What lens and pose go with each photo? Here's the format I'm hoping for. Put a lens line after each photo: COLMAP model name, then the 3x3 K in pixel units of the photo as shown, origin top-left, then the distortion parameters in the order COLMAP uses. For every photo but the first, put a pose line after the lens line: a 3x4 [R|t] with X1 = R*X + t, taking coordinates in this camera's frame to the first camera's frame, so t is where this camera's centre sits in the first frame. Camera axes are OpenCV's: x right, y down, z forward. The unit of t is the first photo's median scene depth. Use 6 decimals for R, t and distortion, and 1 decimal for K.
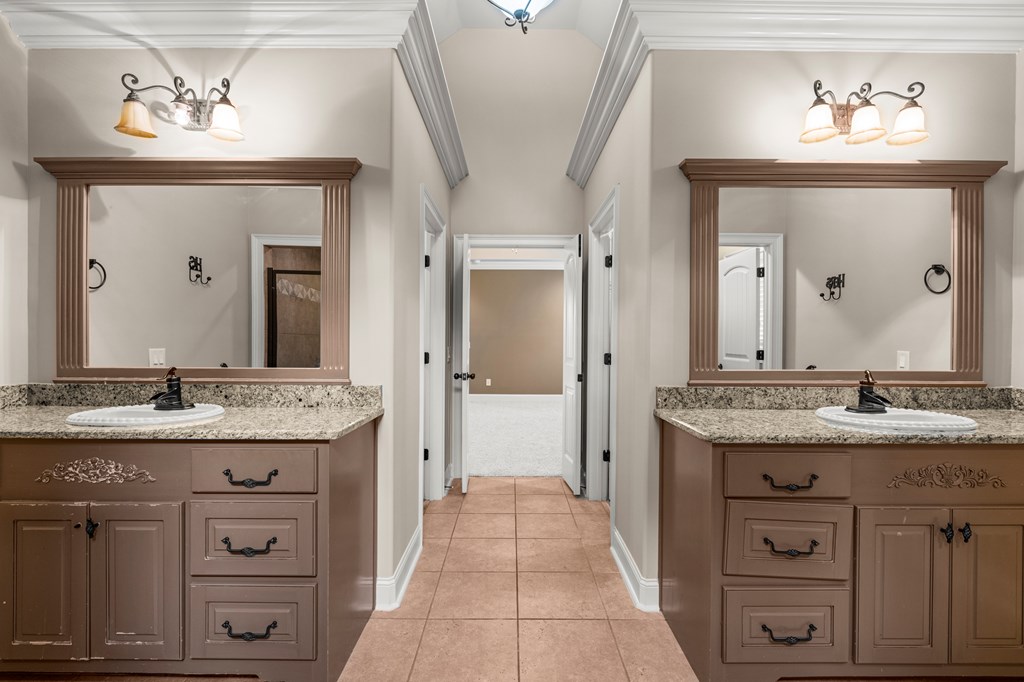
lens RADIAL K [[587.4, 0, 511.4], [0, 587.4, 343.6], [0, 0, 1]] dist [-0.002848, 0.001338]
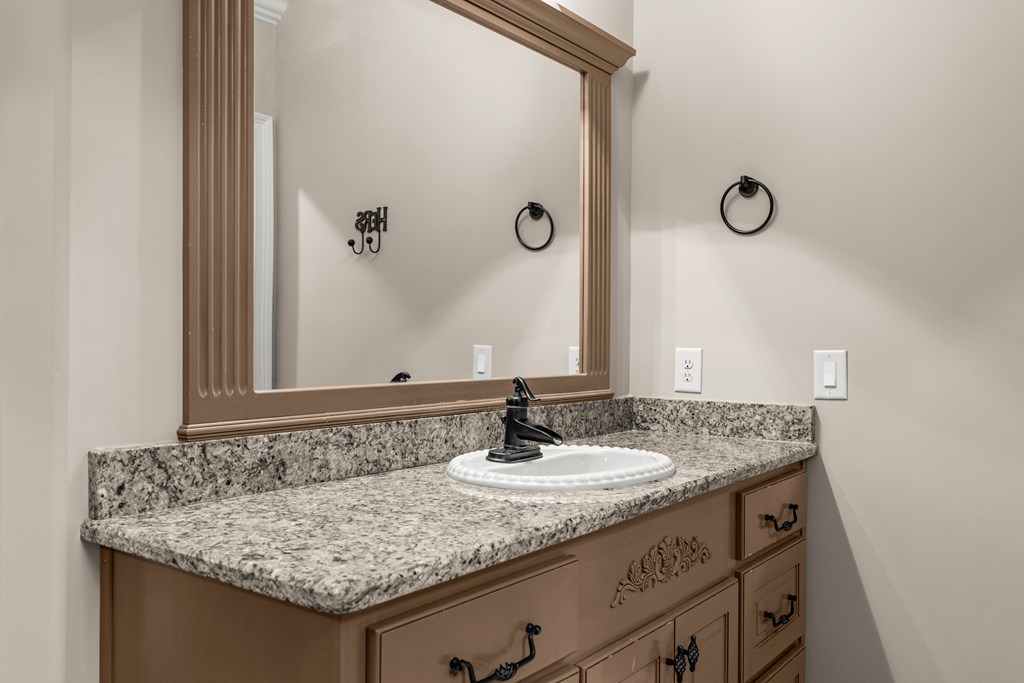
lens RADIAL K [[834.1, 0, 514.4], [0, 834.1, 345.6], [0, 0, 1]] dist [-0.001430, -0.002512]
pose [[0.608958, -0.005071, 0.793187, 0.024082], [0.013633, 0.999899, -0.004074, 0.019549], [-0.793086, 0.013294, 0.608965, 0.534125]]
